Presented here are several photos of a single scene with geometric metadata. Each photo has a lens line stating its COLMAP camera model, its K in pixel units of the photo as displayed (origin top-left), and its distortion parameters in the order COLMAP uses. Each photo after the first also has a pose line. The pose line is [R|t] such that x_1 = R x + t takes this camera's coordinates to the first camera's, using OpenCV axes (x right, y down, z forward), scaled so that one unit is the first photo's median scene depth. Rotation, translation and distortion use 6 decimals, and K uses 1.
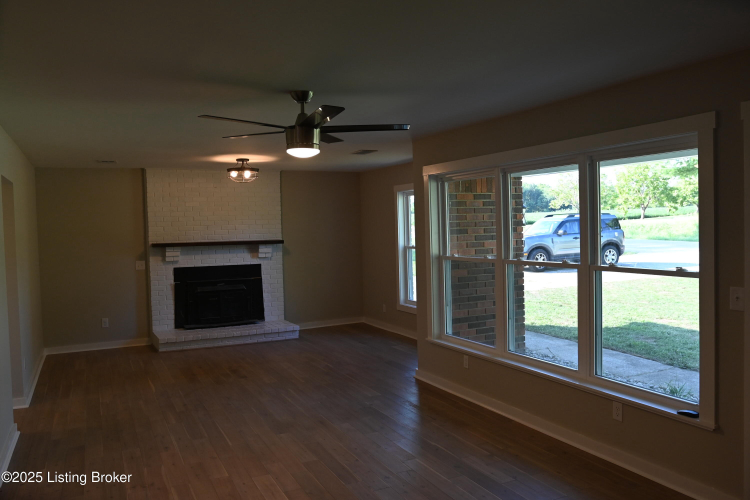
lens RADIAL K [[592.4, 0, 373.5], [0, 592.4, 249.0], [0, 0, 1]] dist [-0.081549, 0.064198]
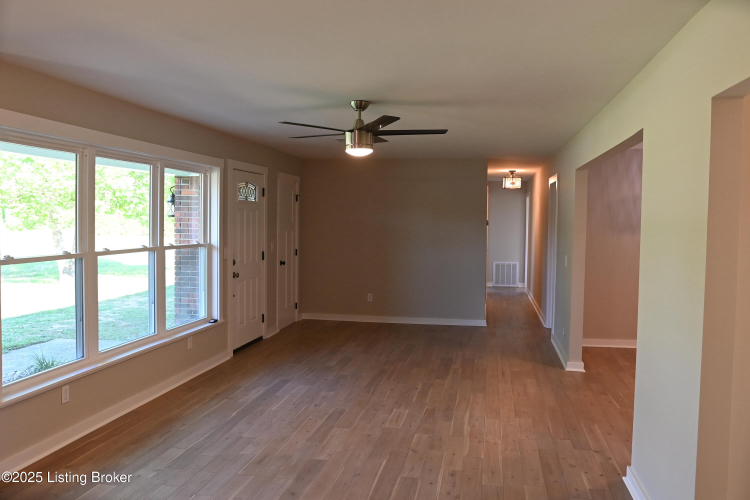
lens RADIAL K [[592.4, 0, 376.0], [0, 592.4, 247.7], [0, 0, 1]] dist [-0.081549, 0.064198]
pose [[-0.800734, -0.015304, 0.598825, -0.392955], [0.029829, 0.997415, 0.065377, -0.020557], [-0.598277, 0.070211, -0.798207, 0.879895]]
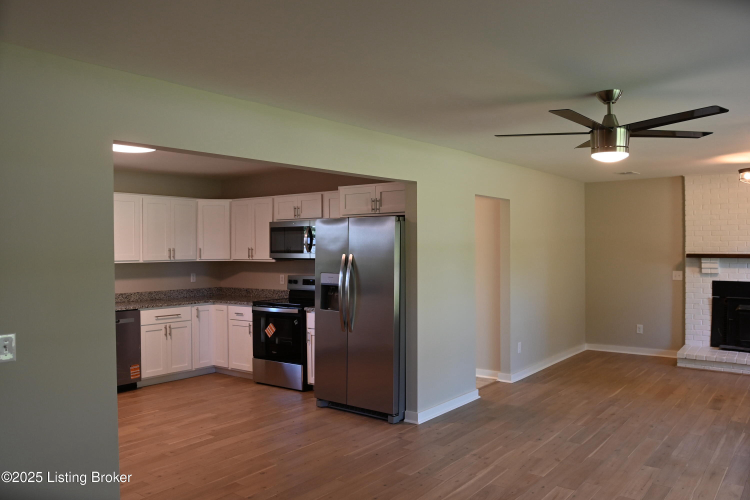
lens RADIAL K [[592.4, 0, 377.5], [0, 592.4, 249.9], [0, 0, 1]] dist [-0.081549, 0.064198]
pose [[0.447072, 0.027289, -0.894082, 0.243506], [-0.039208, 0.999172, 0.010892, -0.005670], [0.893638, 0.030186, 0.447771, 0.120251]]
